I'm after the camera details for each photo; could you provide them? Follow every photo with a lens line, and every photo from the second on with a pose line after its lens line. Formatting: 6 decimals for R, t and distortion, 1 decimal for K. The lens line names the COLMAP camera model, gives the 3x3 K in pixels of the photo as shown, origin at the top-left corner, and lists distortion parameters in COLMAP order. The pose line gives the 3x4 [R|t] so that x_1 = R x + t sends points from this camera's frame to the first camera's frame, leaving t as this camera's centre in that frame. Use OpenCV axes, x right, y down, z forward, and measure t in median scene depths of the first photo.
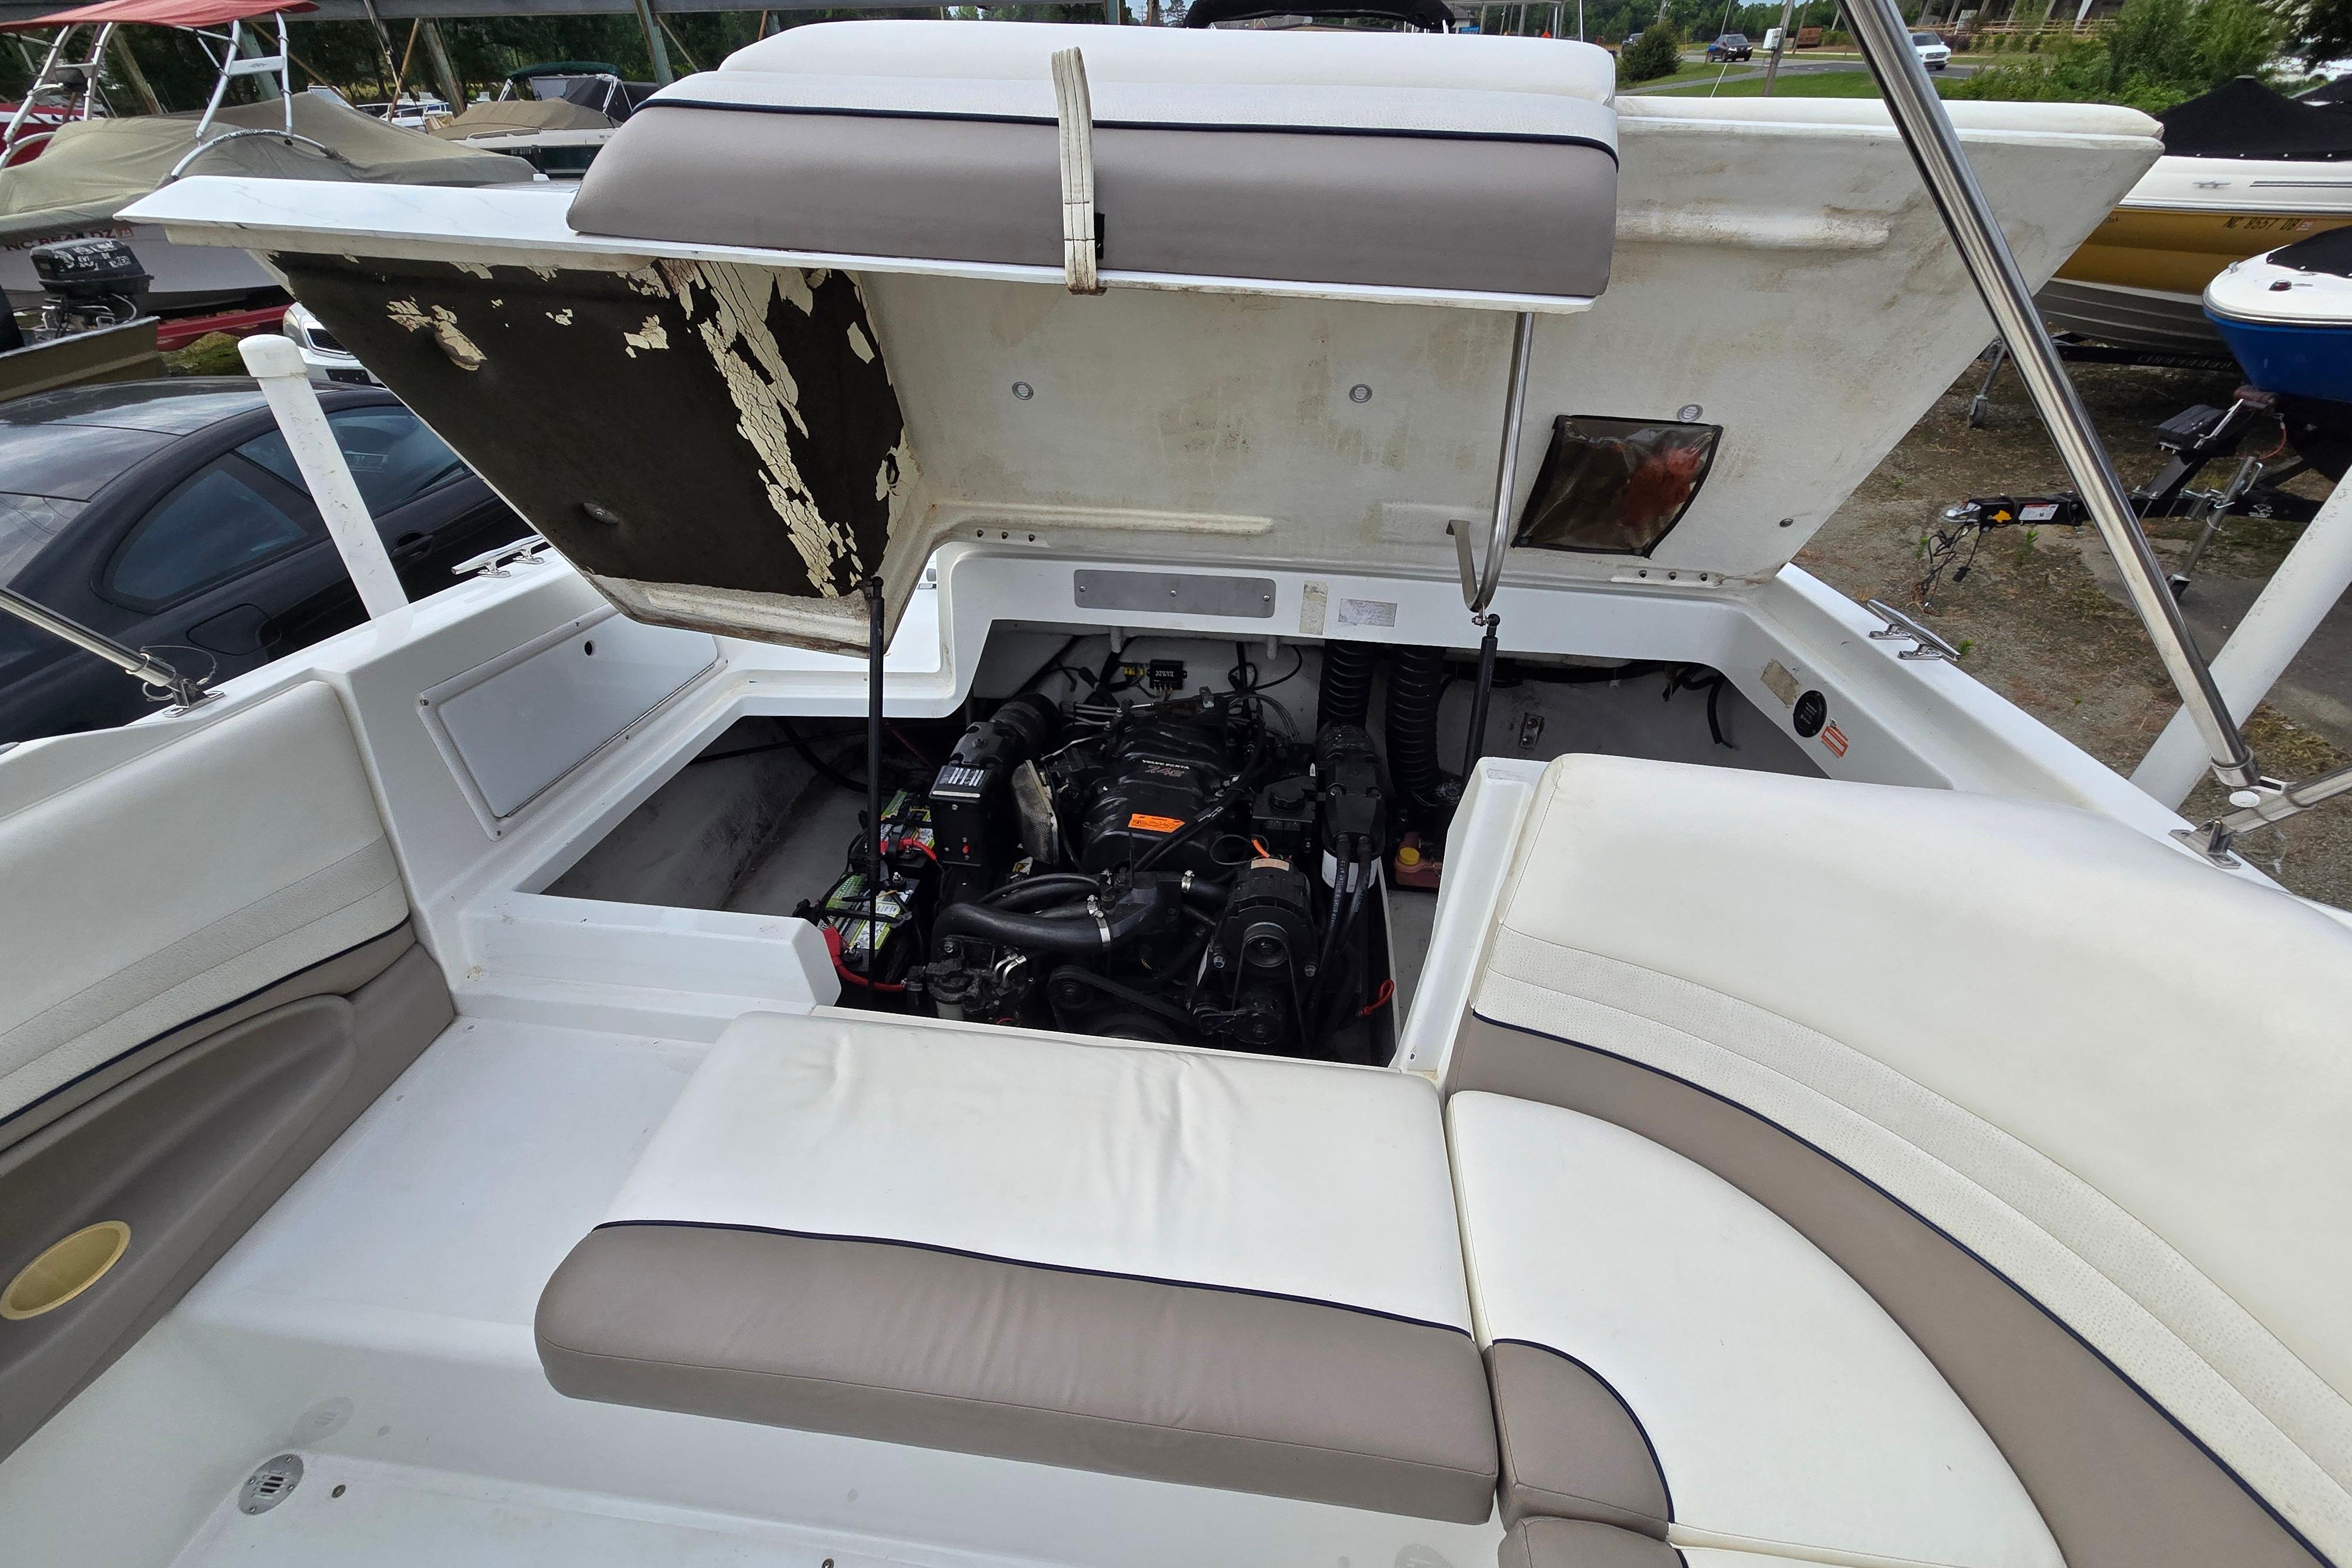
lens RADIAL K [[940.4, 0, 1182.1], [0, 940.4, 744.2], [0, 0, 1]] dist [0.000040, 0.000195]
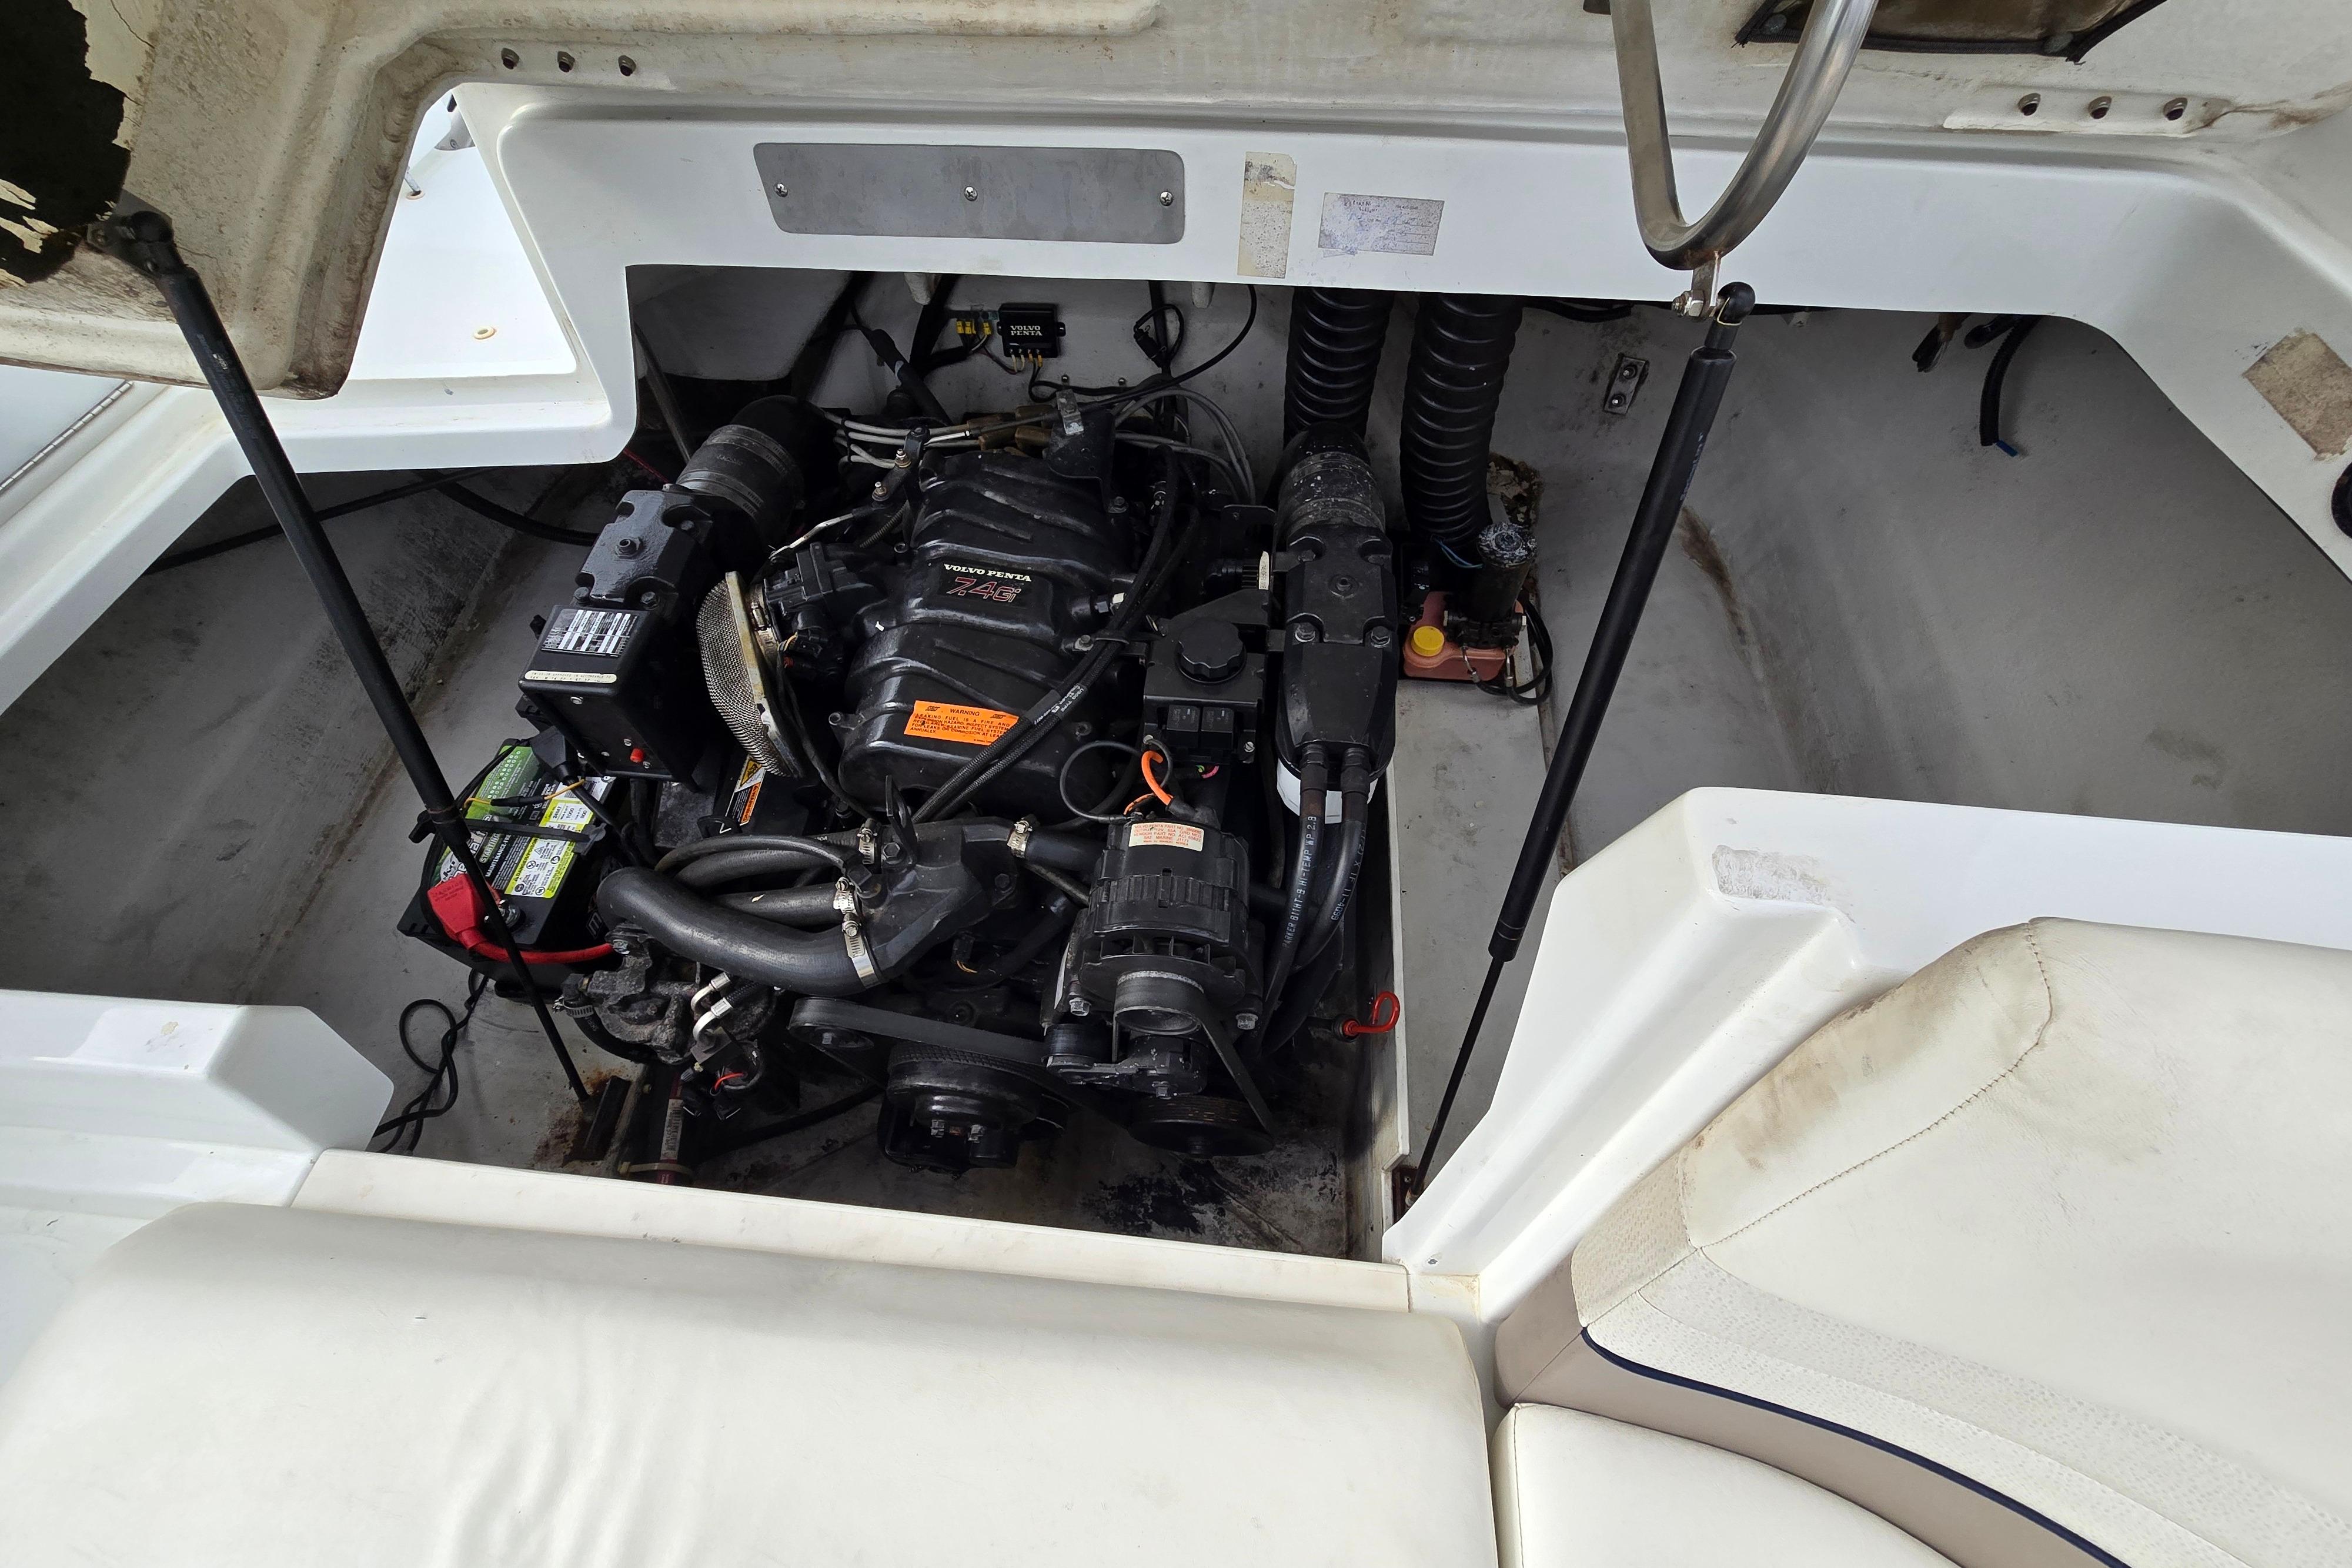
lens RADIAL K [[987.3, 0, 1176.0], [0, 987.3, 784.0], [0, 0, 1]] dist [0.003423, -0.002406]
pose [[0.998909, -0.046698, -0.000681, 0.083141], [0.042662, 0.906440, 0.420173, -0.099395], [-0.019004, -0.419744, 0.907444, 0.439519]]
